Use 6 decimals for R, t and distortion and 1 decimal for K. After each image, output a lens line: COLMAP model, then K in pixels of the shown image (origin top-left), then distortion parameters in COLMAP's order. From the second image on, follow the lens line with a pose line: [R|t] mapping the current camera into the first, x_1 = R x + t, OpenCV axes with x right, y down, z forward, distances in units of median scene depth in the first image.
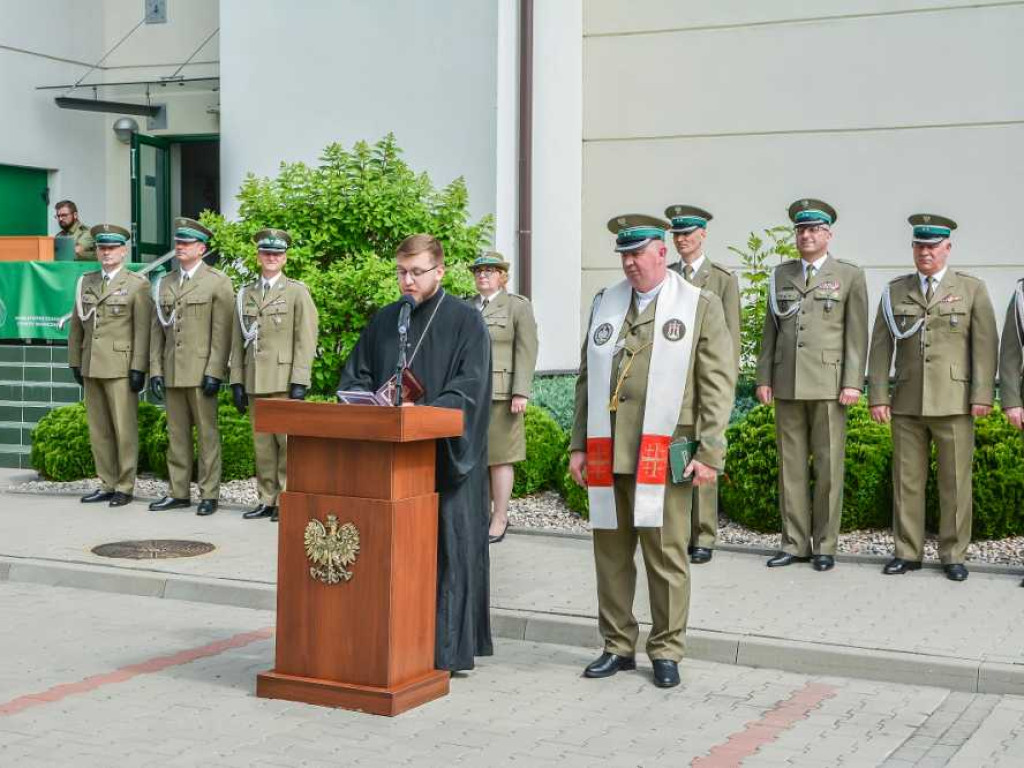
lens RADIAL K [[1644.4, 0, 511.5], [0, 1644.4, 386.9], [0, 0, 1]] dist [0.111729, 0.000000]
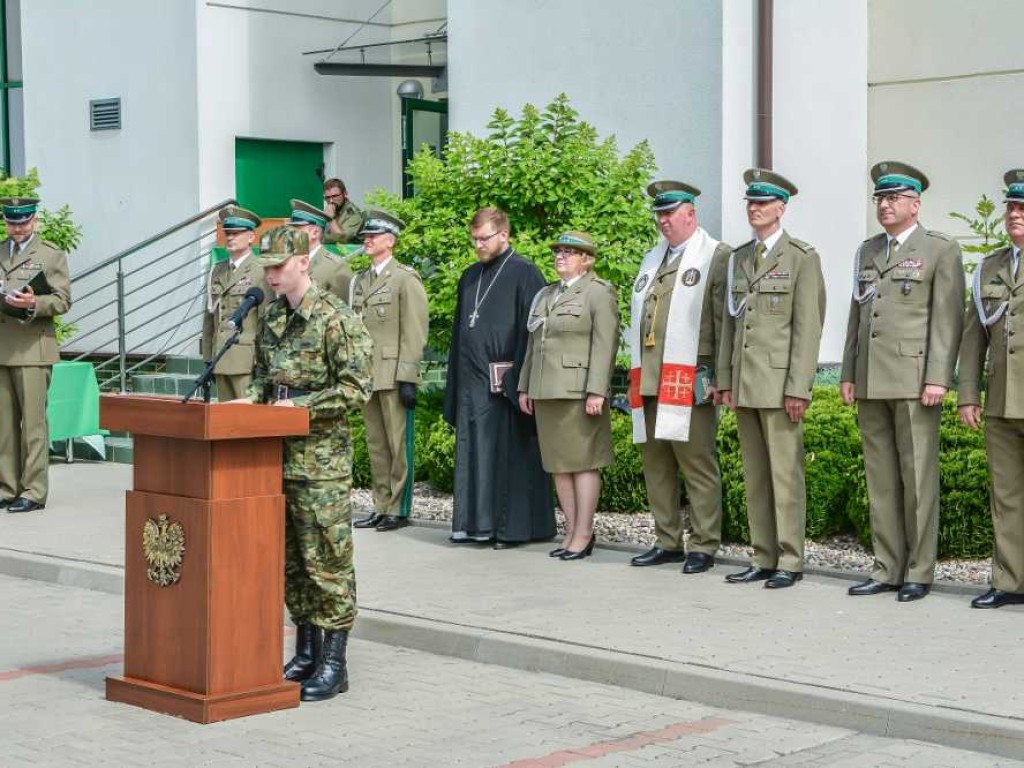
lens RADIAL K [[2046.5, 0, 512.4], [0, 2046.5, 387.1], [0, 0, 1]] dist [0.215460, 0.000000]
pose [[0.953862, 0.000575, -0.300245, 0.308015], [-0.000170, 0.999999, 0.001377, 0.000440], [0.300245, -0.001262, 0.953861, -0.066193]]
